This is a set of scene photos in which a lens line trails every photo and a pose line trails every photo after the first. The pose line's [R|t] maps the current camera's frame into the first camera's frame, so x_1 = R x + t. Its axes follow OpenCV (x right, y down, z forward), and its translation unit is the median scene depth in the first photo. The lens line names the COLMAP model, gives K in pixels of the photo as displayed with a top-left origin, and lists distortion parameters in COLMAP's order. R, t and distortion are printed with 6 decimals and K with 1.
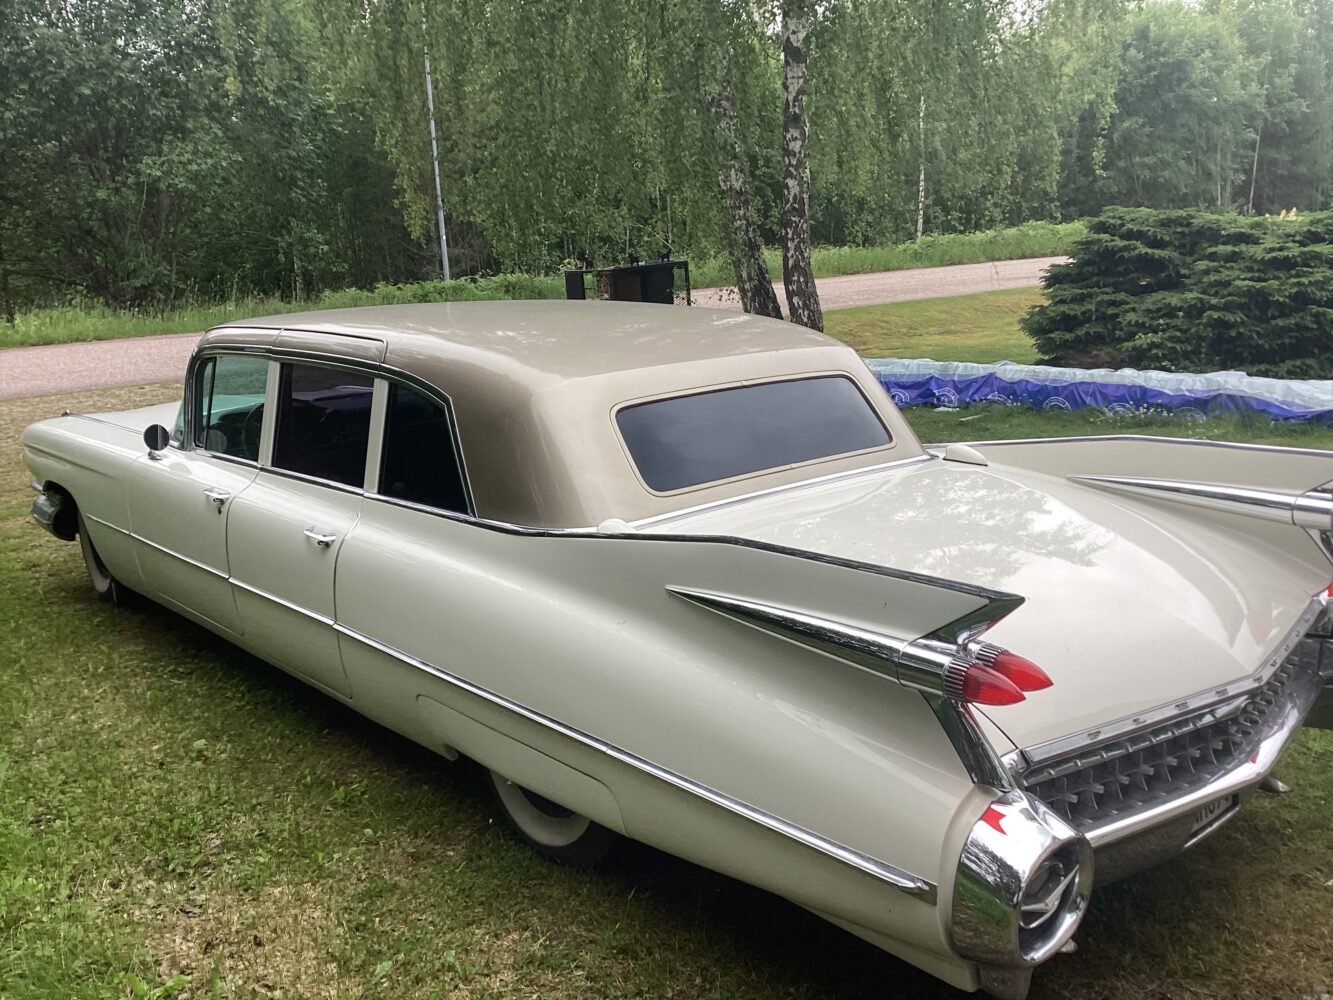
lens RADIAL K [[1220.7, 0, 666.5], [0, 1220.7, 500.0], [0, 0, 1]] dist [0.121938, -0.214700]
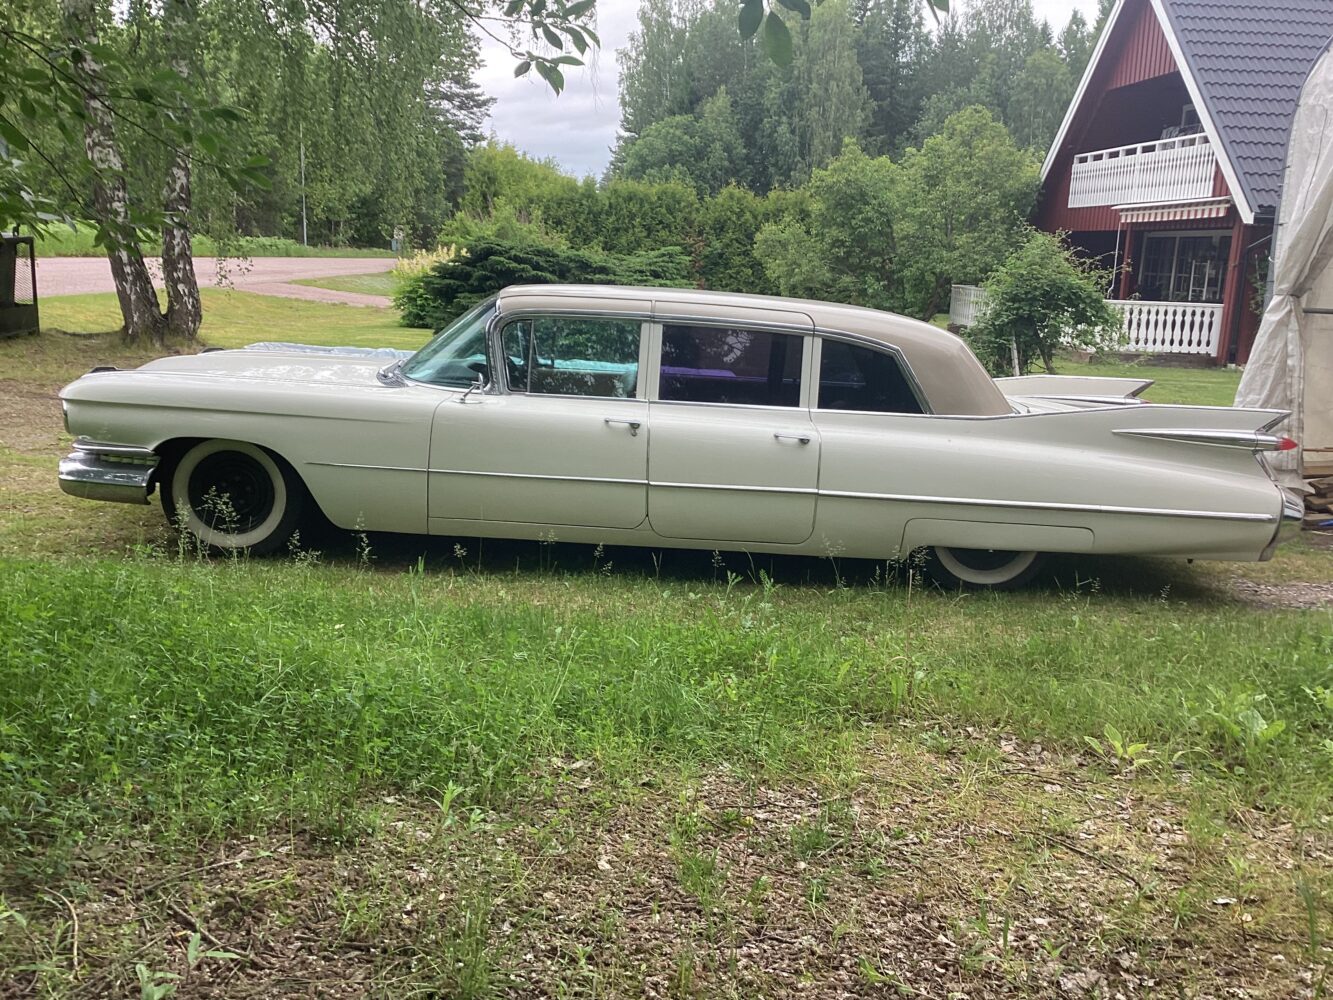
lens RADIAL K [[1220.7, 0, 666.5], [0, 1220.7, 500.0], [0, 0, 1]] dist [0.121938, -0.214700]
pose [[0.640195, -0.065569, 0.765409, -0.445081], [0.072270, 0.997073, 0.024967, 0.016472], [-0.764806, 0.039332, 0.643059, 0.039547]]
